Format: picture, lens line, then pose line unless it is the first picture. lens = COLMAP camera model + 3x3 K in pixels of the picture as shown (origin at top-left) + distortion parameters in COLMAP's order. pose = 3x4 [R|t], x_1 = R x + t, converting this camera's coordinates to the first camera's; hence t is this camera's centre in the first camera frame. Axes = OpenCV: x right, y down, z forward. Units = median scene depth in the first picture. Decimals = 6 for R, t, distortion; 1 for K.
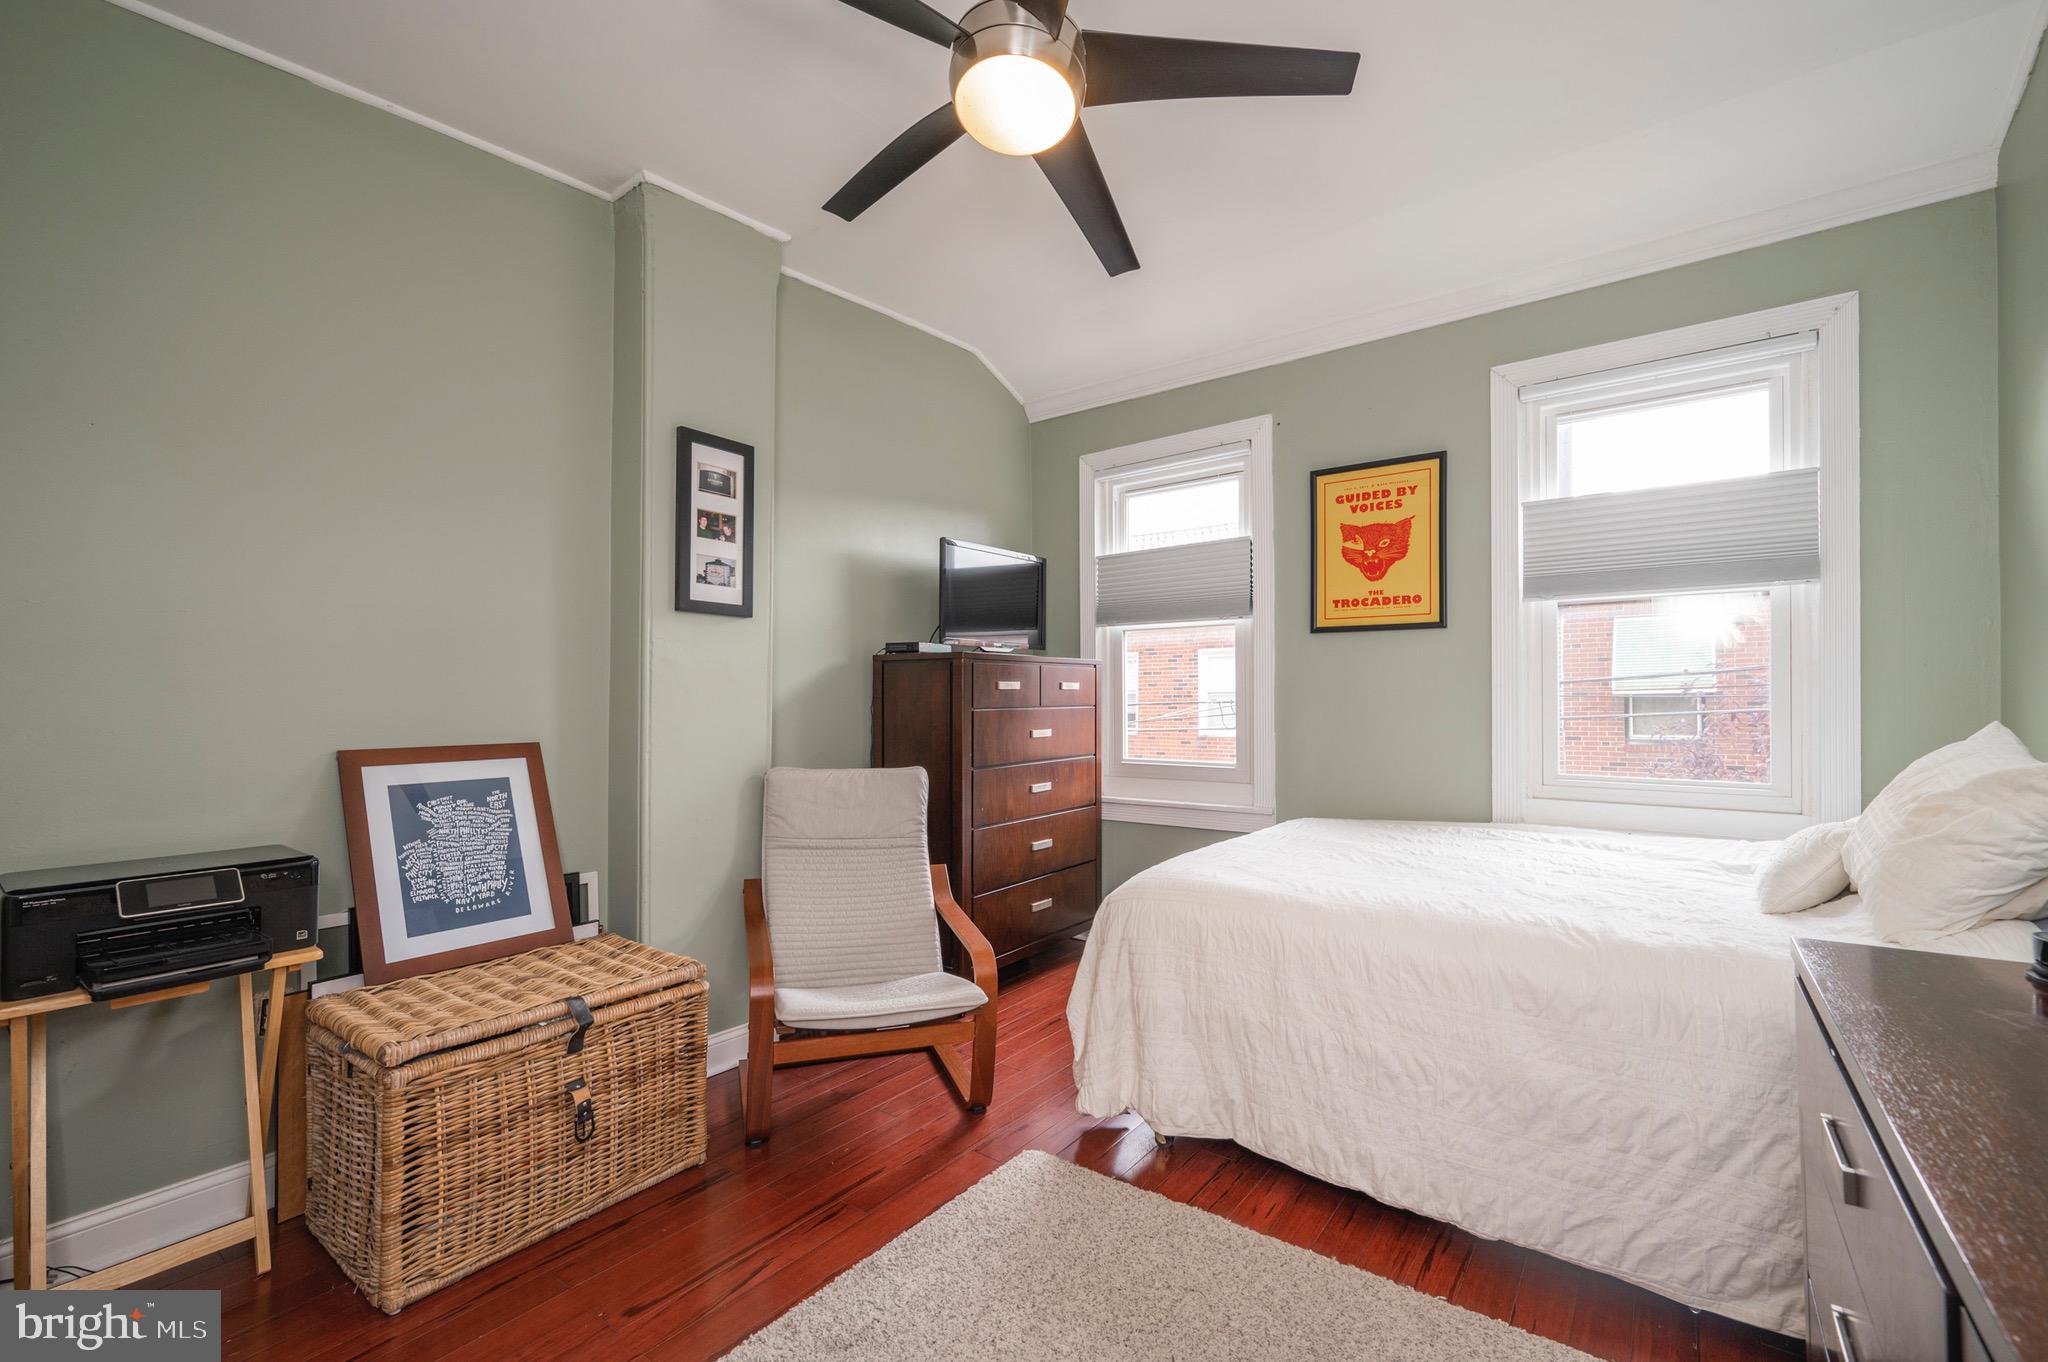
lens RADIAL K [[861.3, 0, 1026.8], [0, 861.3, 693.1], [0, 0, 1]] dist [-0.001683, -0.000311]
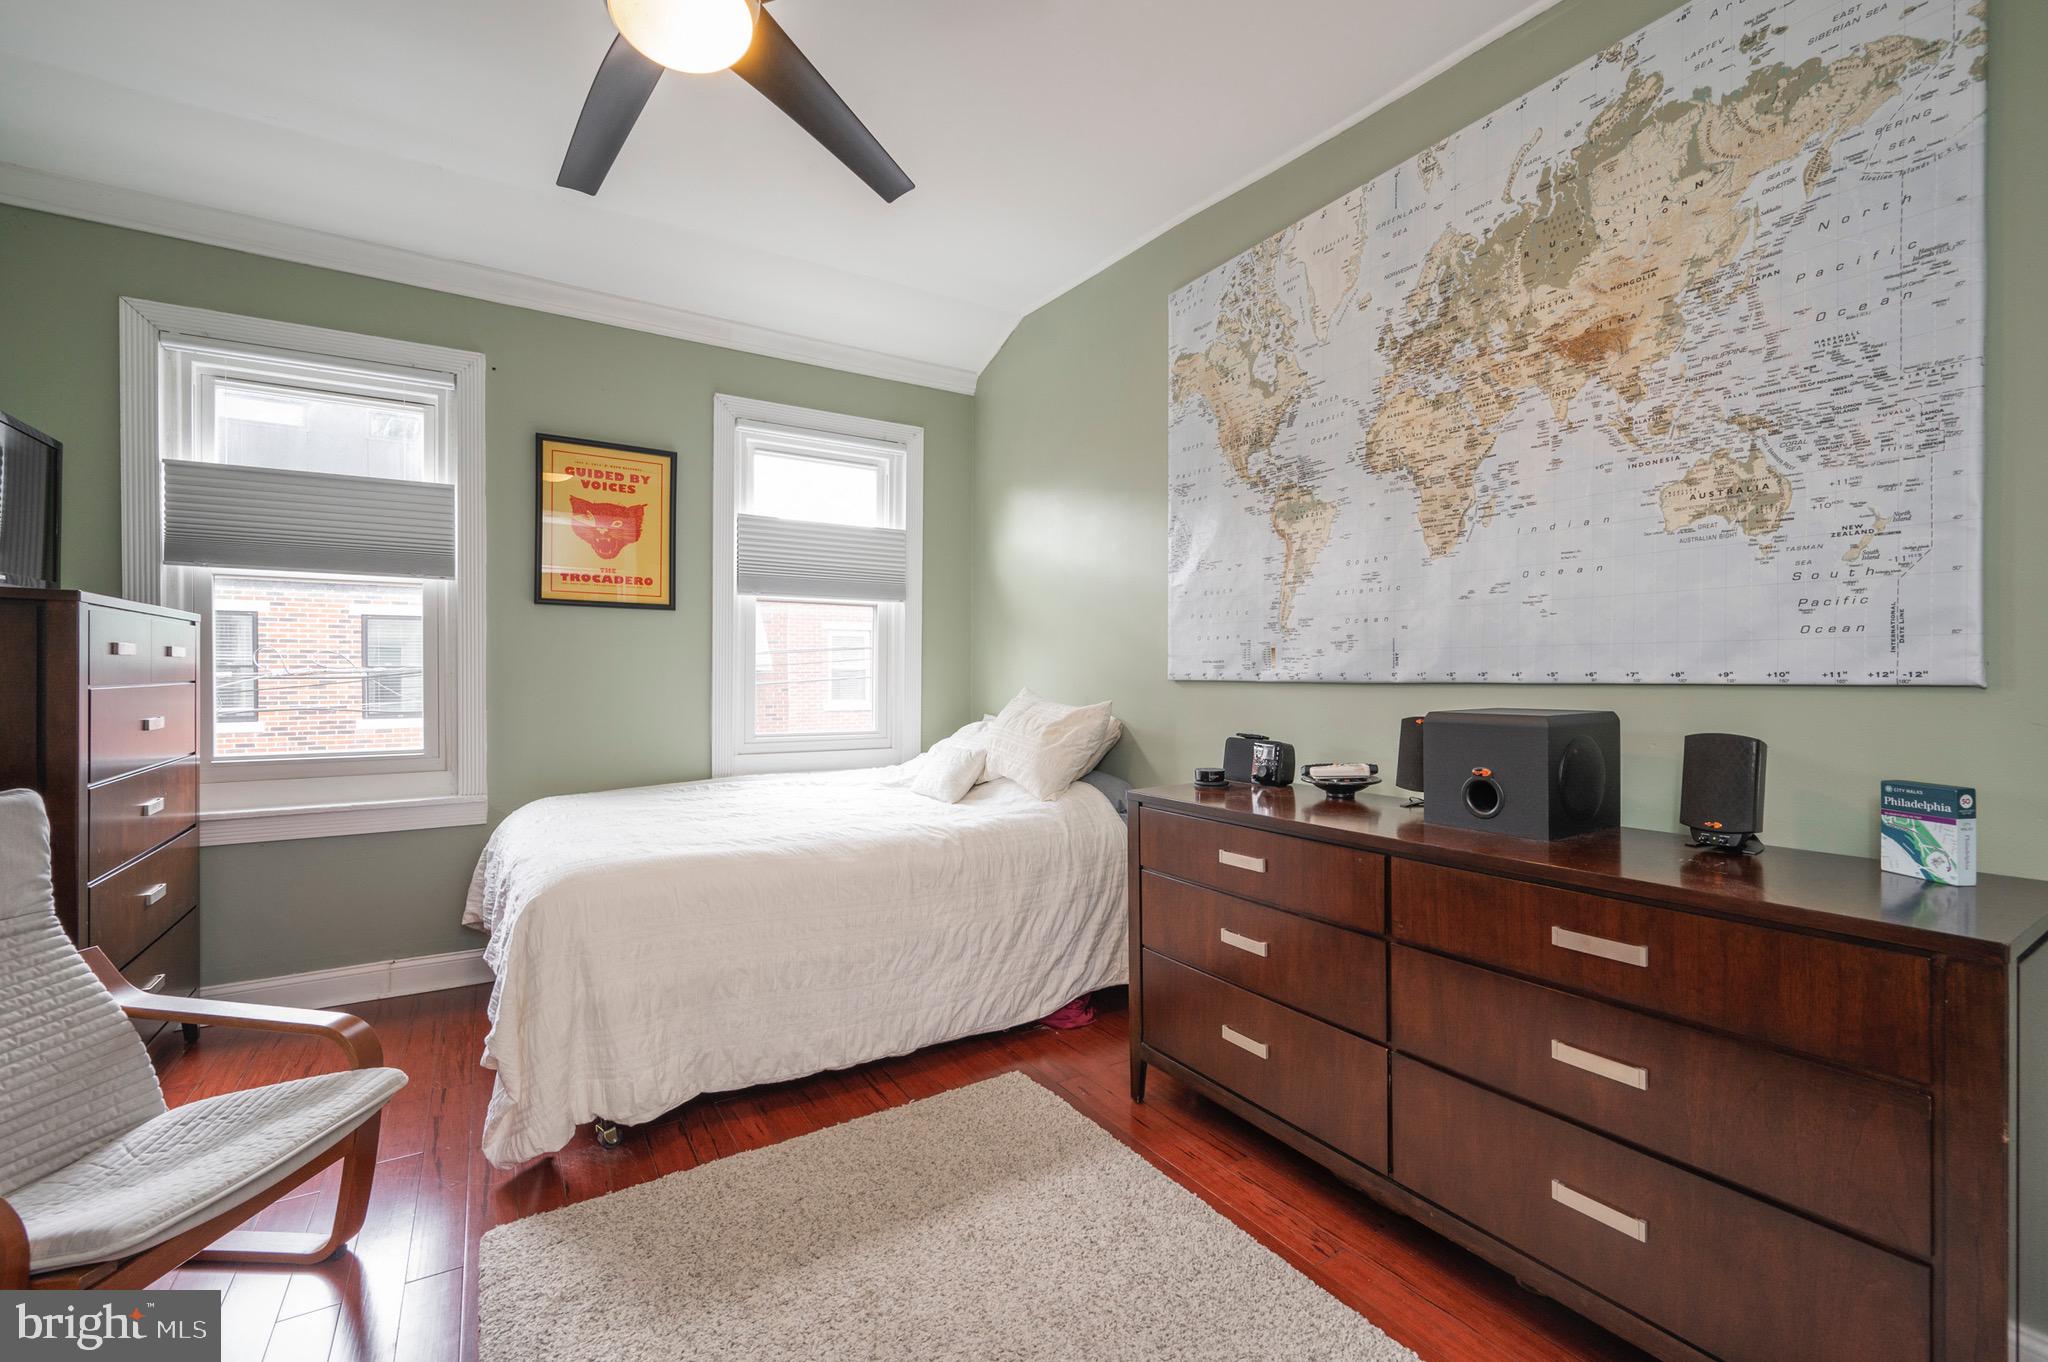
lens RADIAL K [[855.5, 0, 1024.0], [0, 855.5, 681.0], [0, 0, 1]] dist [0.000840, -0.000018]
pose [[0.356567, -0.002530, 0.934266, -0.379682], [-0.008798, 0.999943, 0.006065, 0.004870], [-0.934228, -0.010382, 0.356525, 0.172869]]
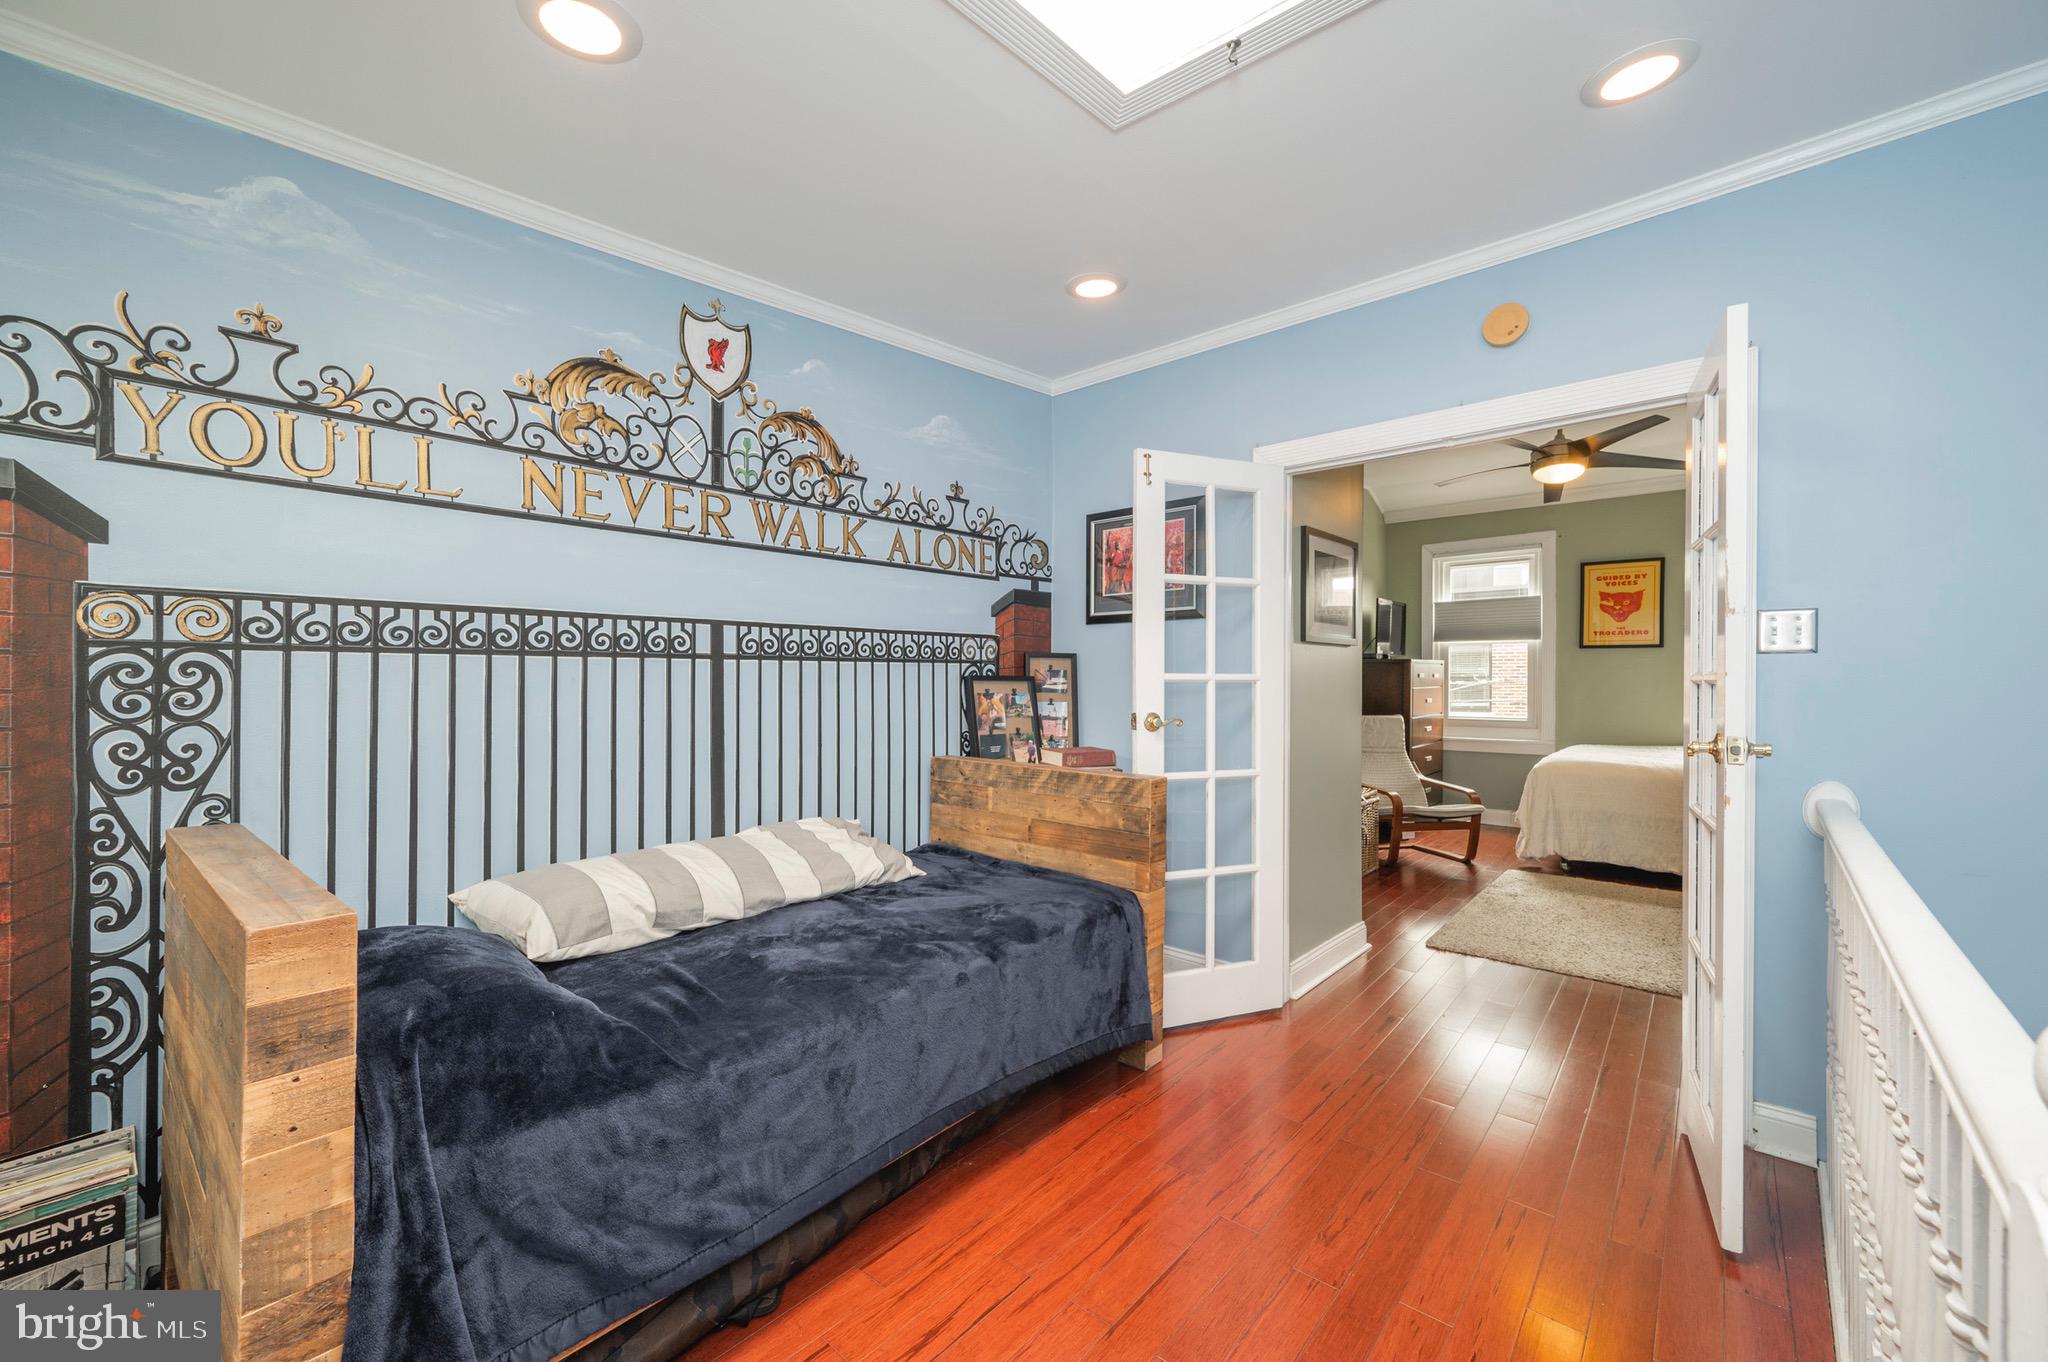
lens RADIAL K [[812.7, 0, 1028.5], [0, 812.7, 681.8], [0, 0, 1]] dist [0.000065, 0.000085]
pose [[0.997778, 0.004031, -0.066508, -0.807070], [-0.003325, 0.999937, 0.010731, -0.012536], [0.066547, -0.010486, 0.997728, -0.915549]]
